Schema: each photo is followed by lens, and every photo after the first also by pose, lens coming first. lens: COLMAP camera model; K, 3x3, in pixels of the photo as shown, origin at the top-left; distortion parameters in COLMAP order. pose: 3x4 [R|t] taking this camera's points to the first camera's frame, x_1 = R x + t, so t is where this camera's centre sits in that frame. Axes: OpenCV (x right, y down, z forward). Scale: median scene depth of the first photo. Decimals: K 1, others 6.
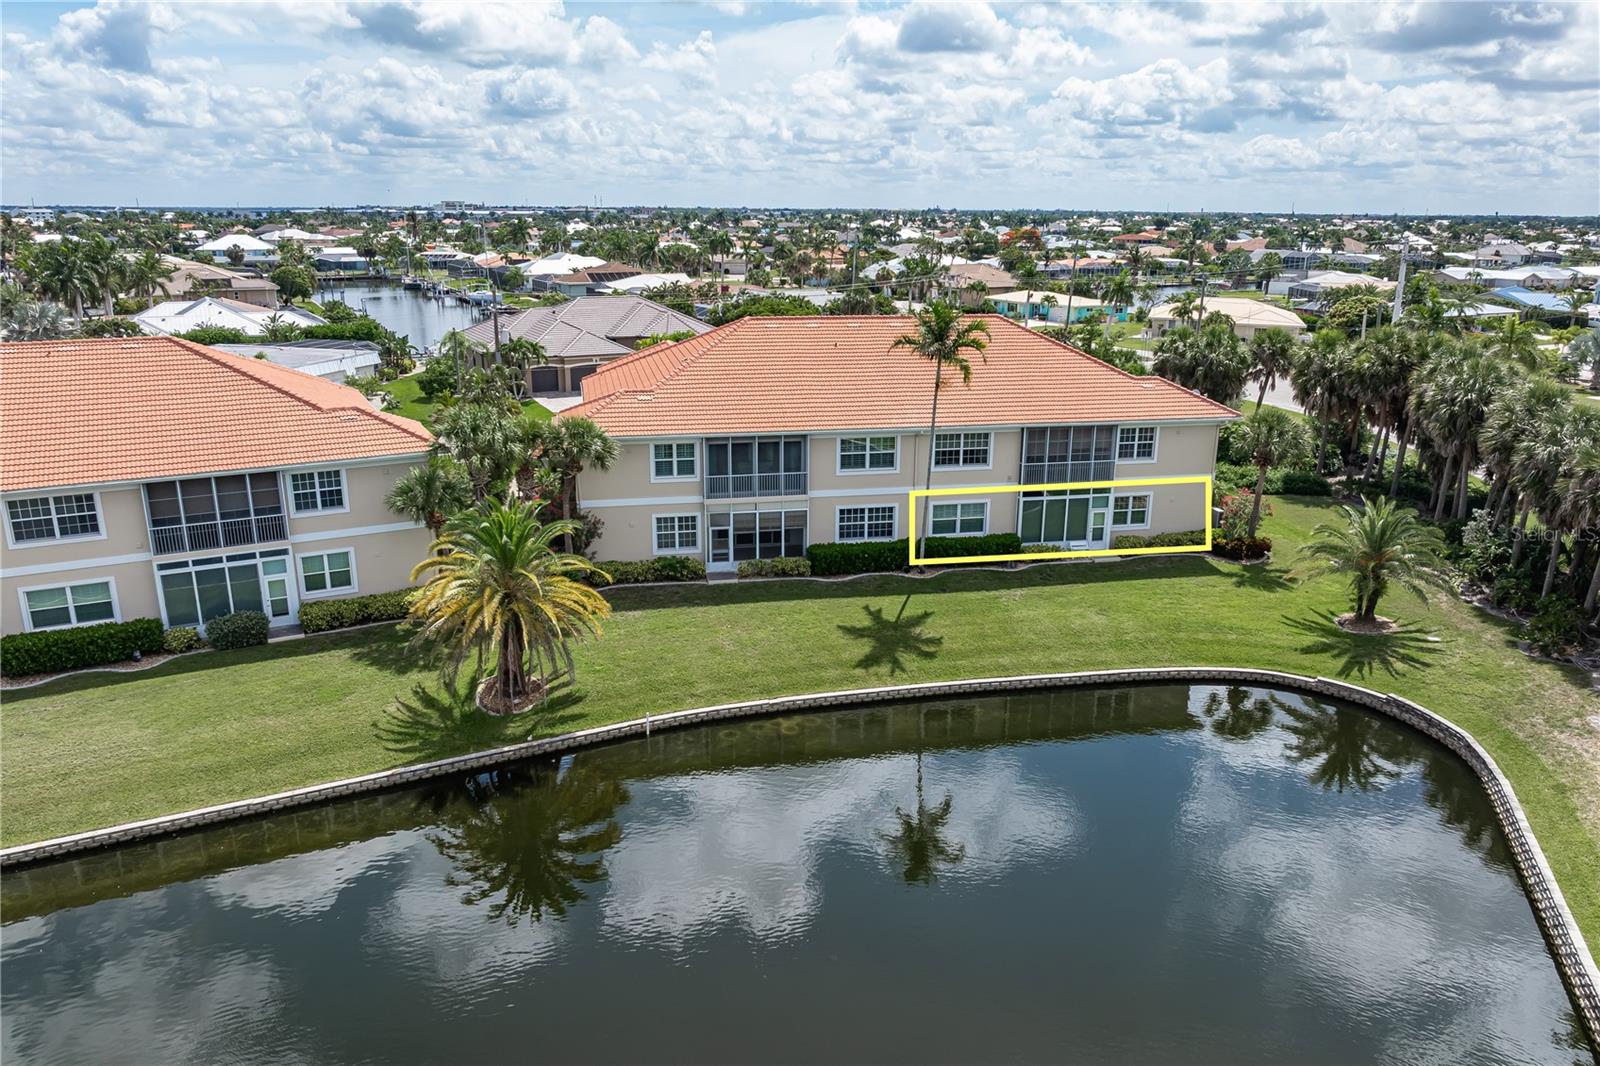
lens RADIAL K [[1125.7, 0, 804.8], [0, 1125.7, 529.4], [0, 0, 1]] dist [-0.034378, 0.015411]
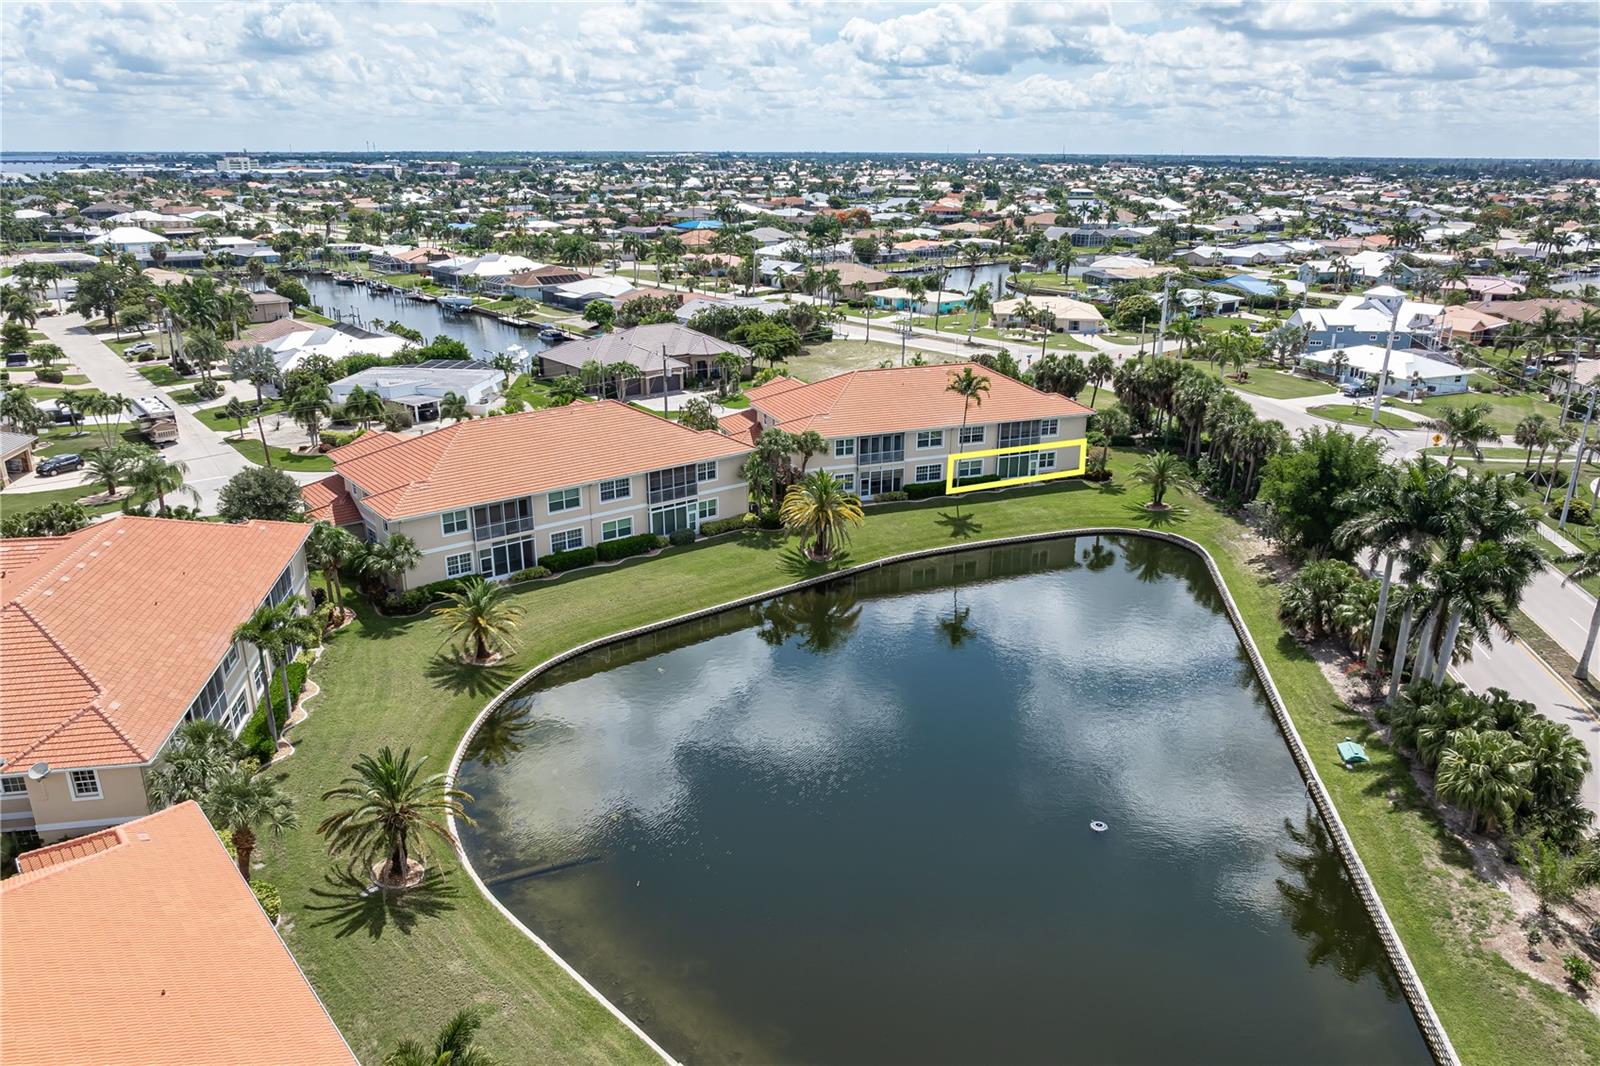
lens RADIAL K [[1125.7, 0, 809.0], [0, 1125.7, 542.2], [0, 0, 1]] dist [-0.034378, 0.015411]
pose [[0.982713, -0.062449, 0.174284, -0.442396], [0.051776, 0.996532, 0.065132, -0.020937], [-0.177747, -0.054983, 0.982539, -0.829837]]
